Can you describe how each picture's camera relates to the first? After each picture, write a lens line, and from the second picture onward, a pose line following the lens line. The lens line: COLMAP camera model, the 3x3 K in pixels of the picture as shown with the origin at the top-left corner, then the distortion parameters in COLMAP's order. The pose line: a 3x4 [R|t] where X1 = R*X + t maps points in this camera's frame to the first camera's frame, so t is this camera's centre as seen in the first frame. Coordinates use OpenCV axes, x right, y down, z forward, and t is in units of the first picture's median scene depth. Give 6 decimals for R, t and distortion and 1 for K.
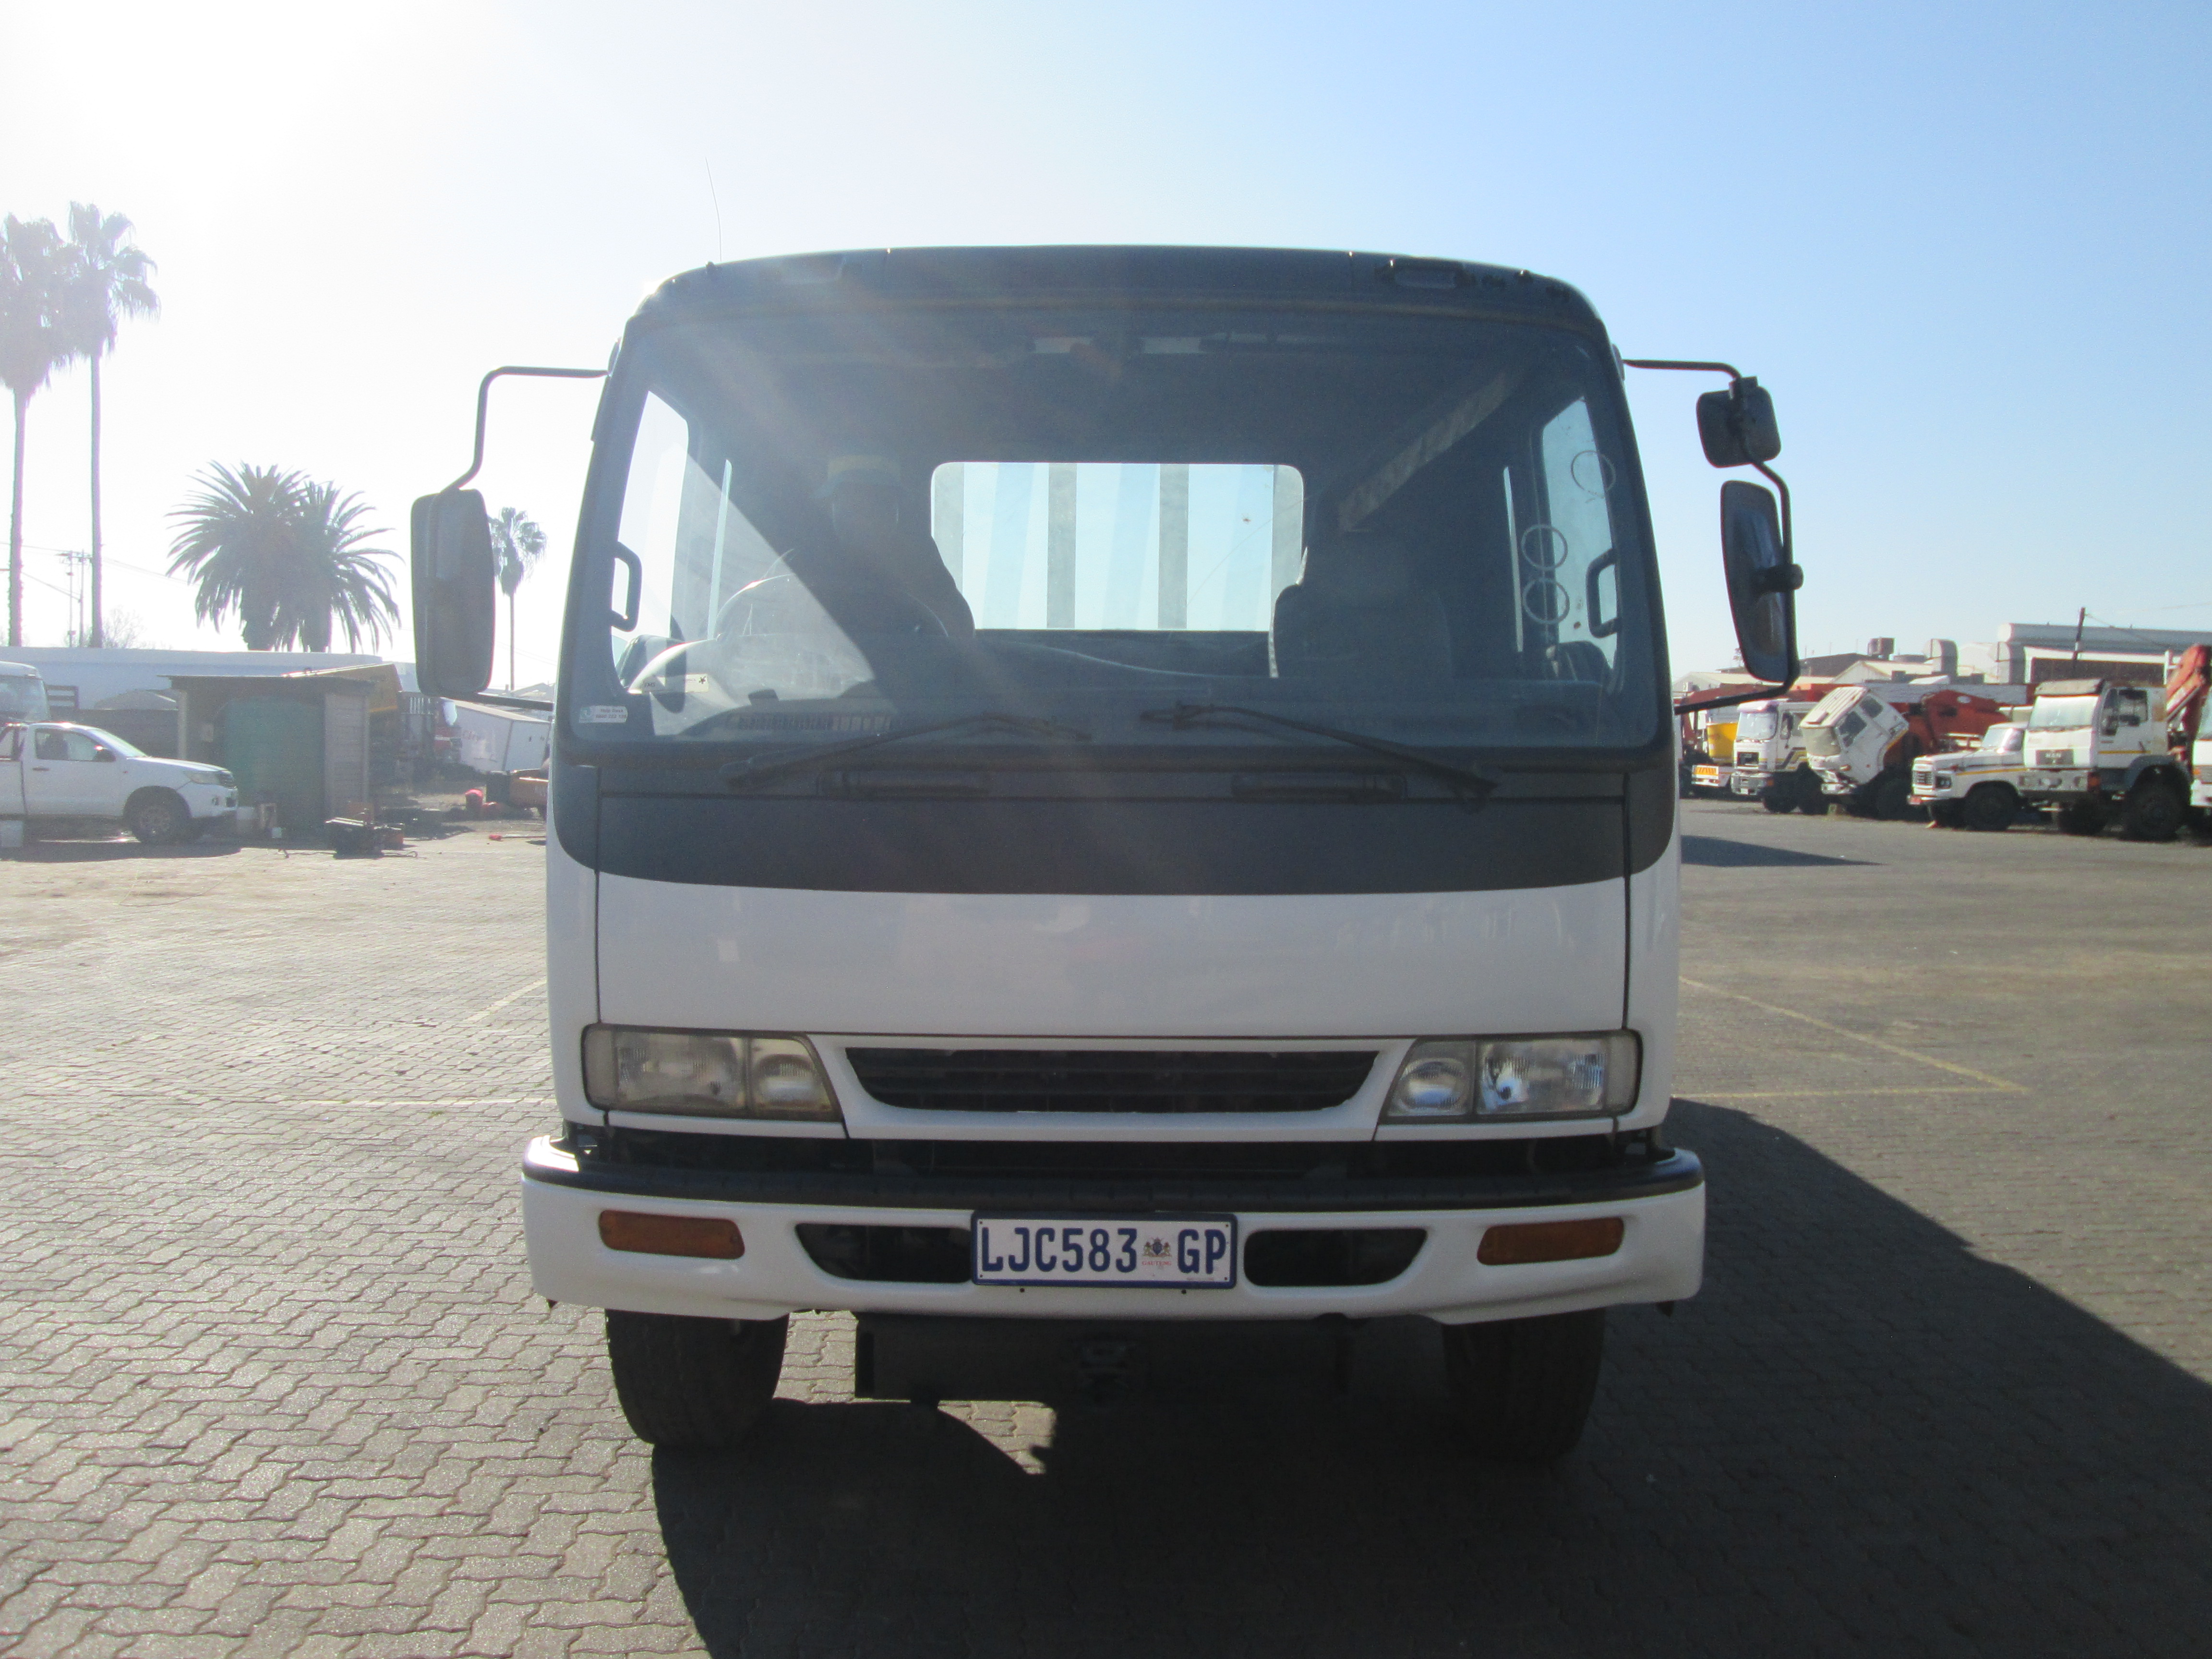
lens RADIAL K [[1778.4, 0, 1206.8], [0, 1778.4, 810.1], [0, 0, 1]] dist [-0.033895, 0.000774]
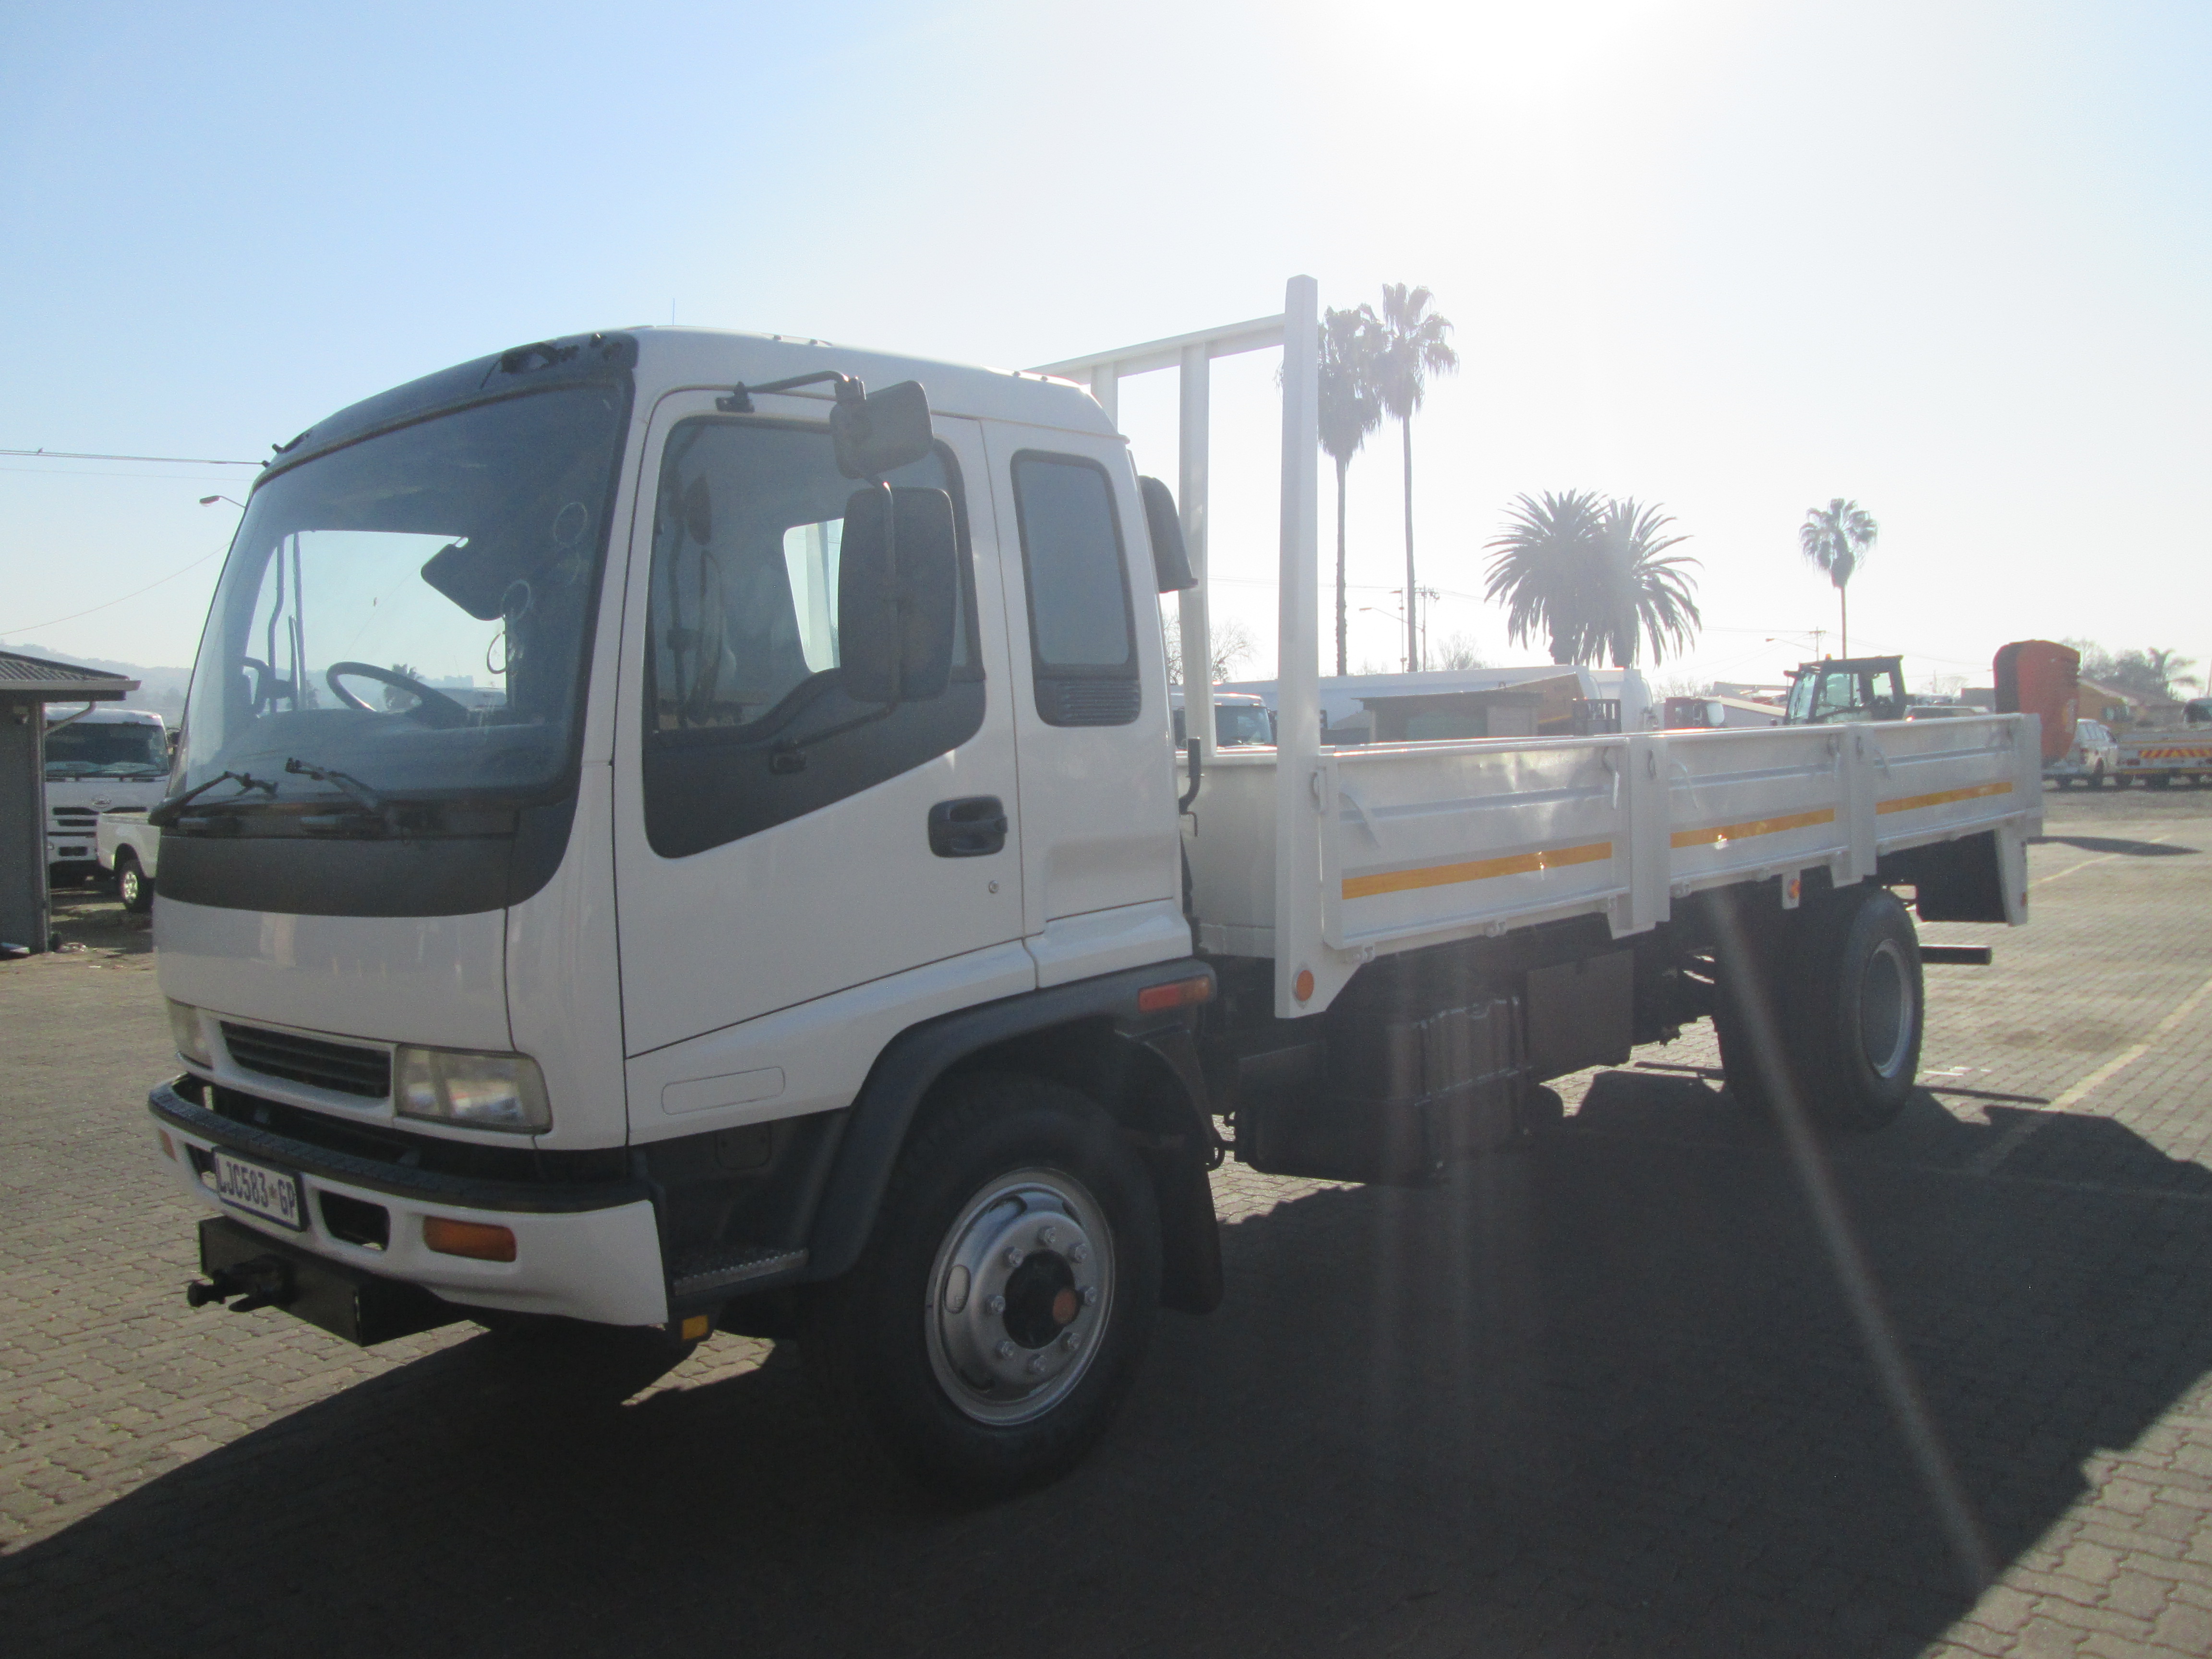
lens RADIAL K [[1814.6, 0, 1109.8], [0, 1814.6, 818.7], [0, 0, 1]] dist [-0.046158, 0.000652]
pose [[0.722832, -0.010314, -0.690947, 1.030631], [0.014458, 0.999895, 0.000199, -0.008037], [0.690873, -0.010134, 0.722906, 0.392860]]
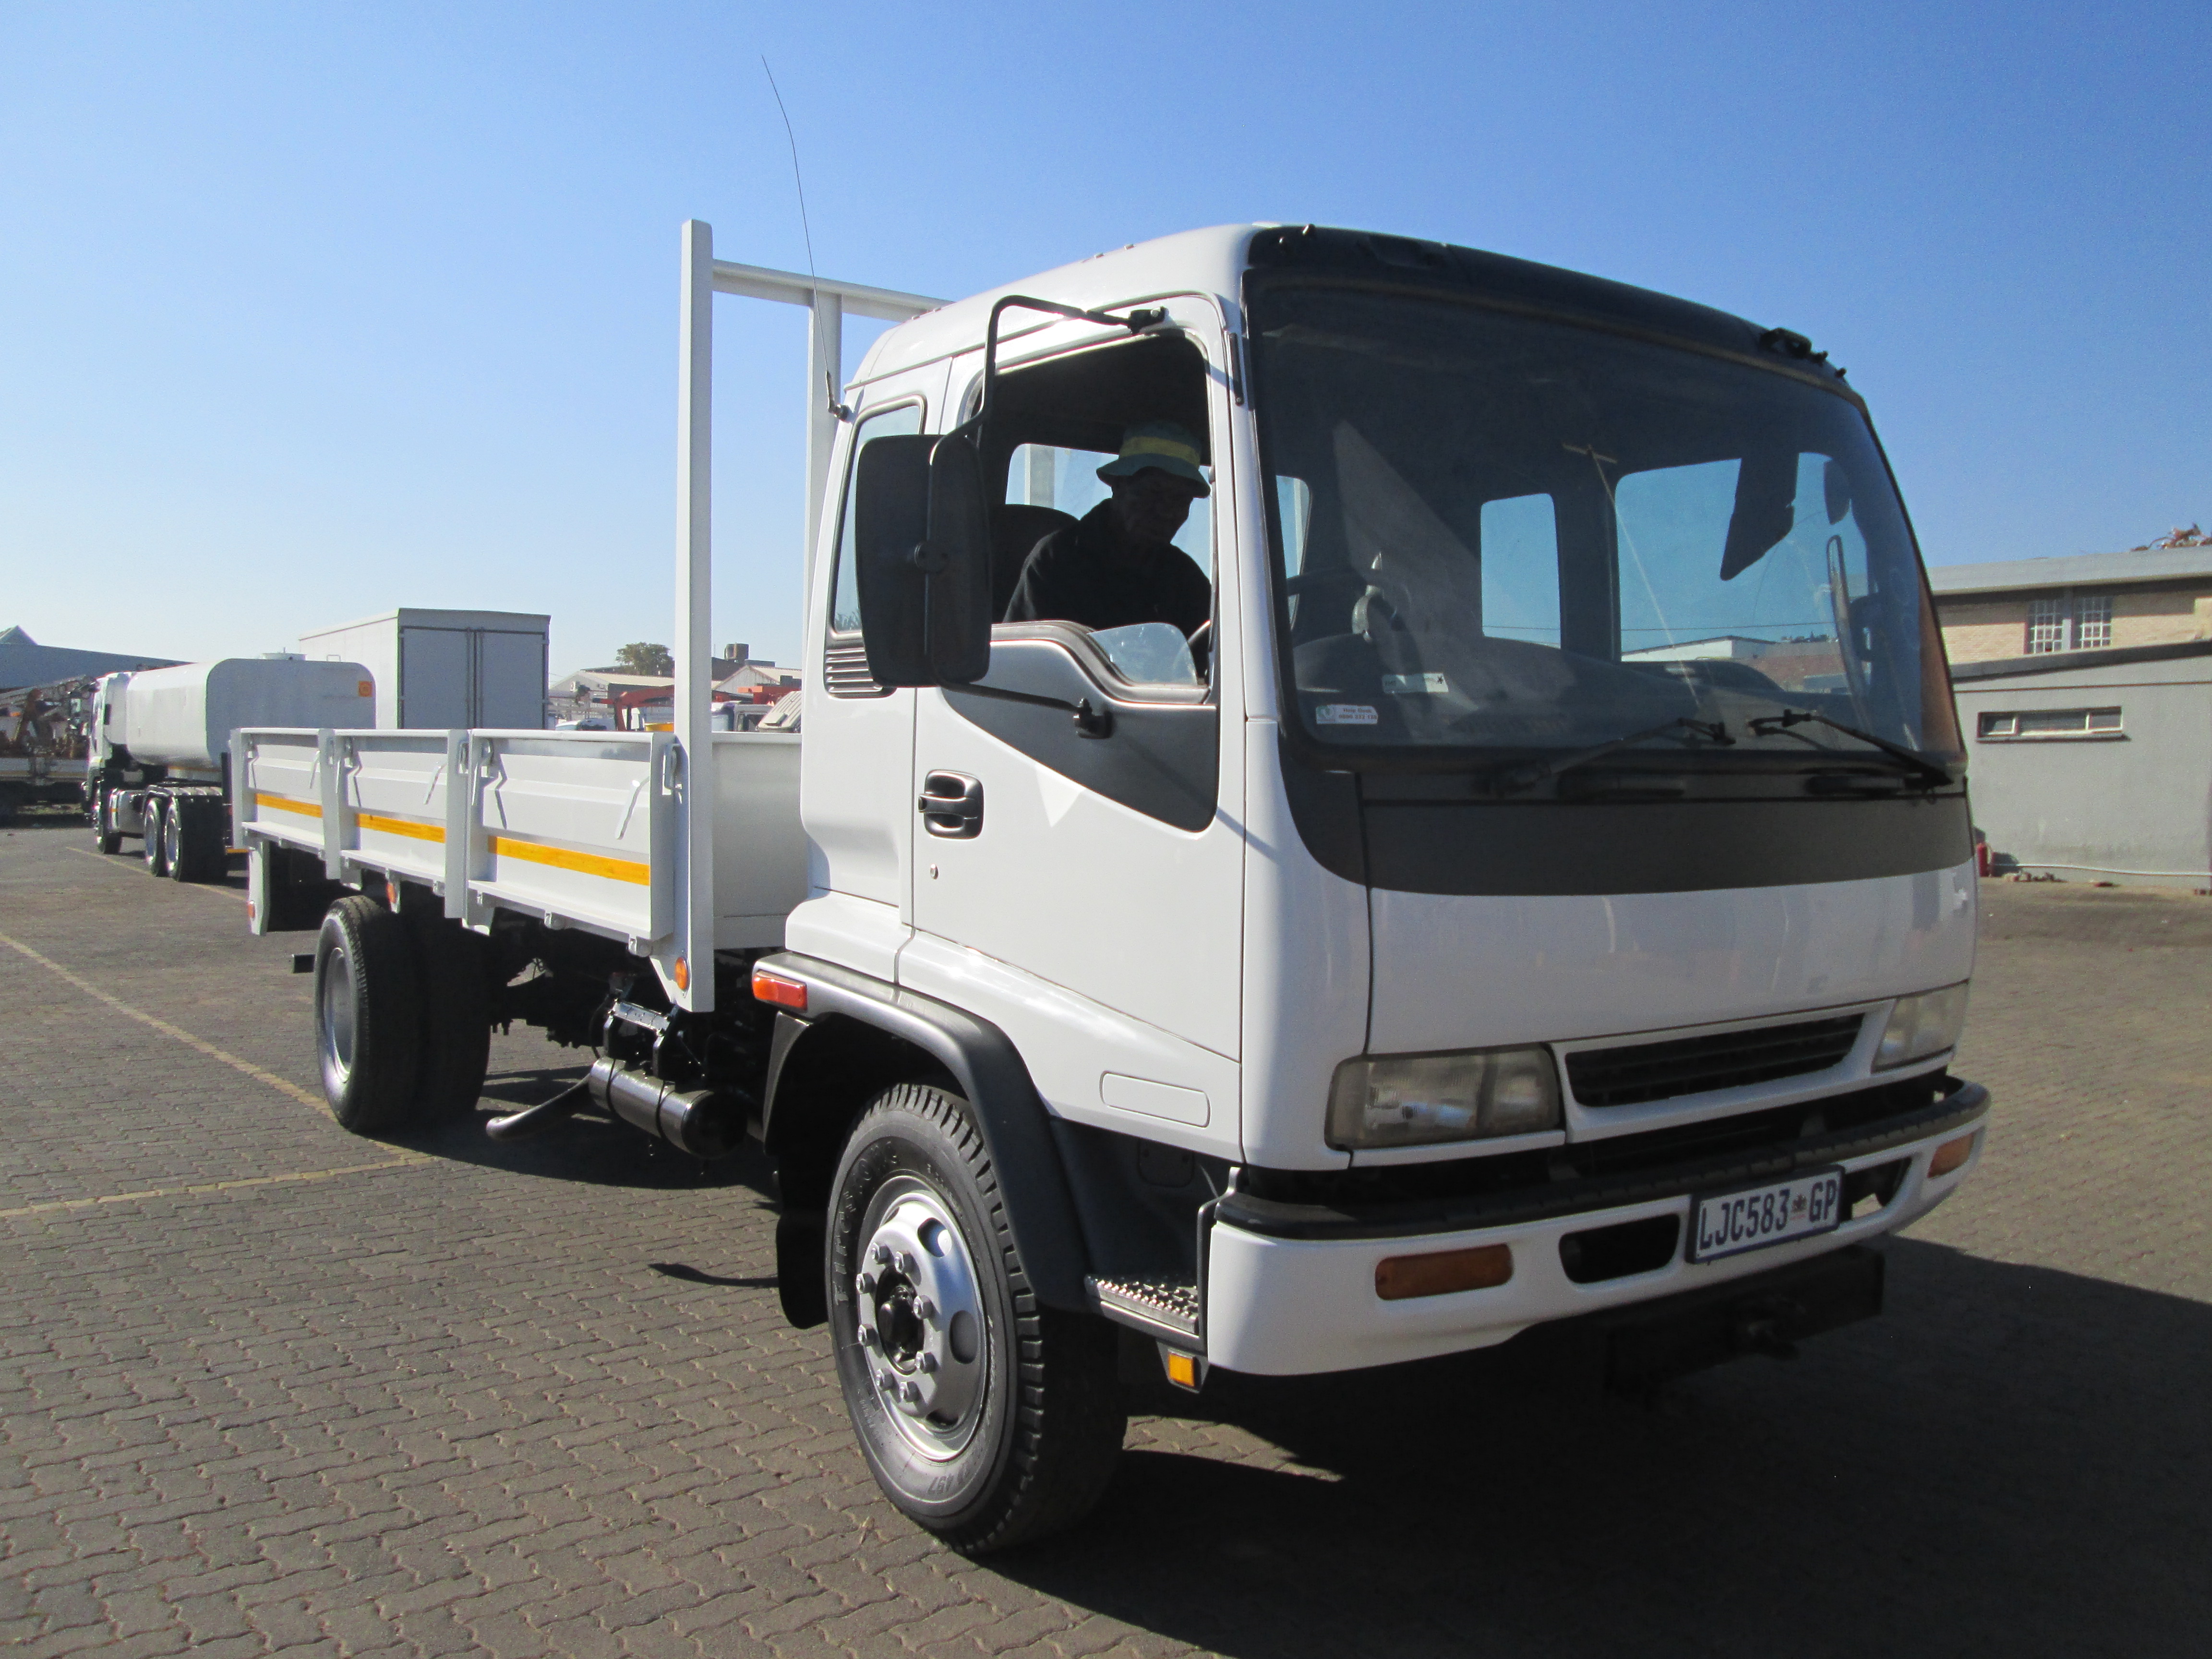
lens RADIAL K [[1760.6, 0, 1106.0], [0, 1760.6, 829.5], [0, 0, 1]] dist [-0.008530, 0.006250]
pose [[0.815159, -0.023179, 0.578773, -0.808995], [0.016490, 0.999723, 0.016813, -0.010400], [-0.579002, -0.004161, 0.815315, 0.283353]]
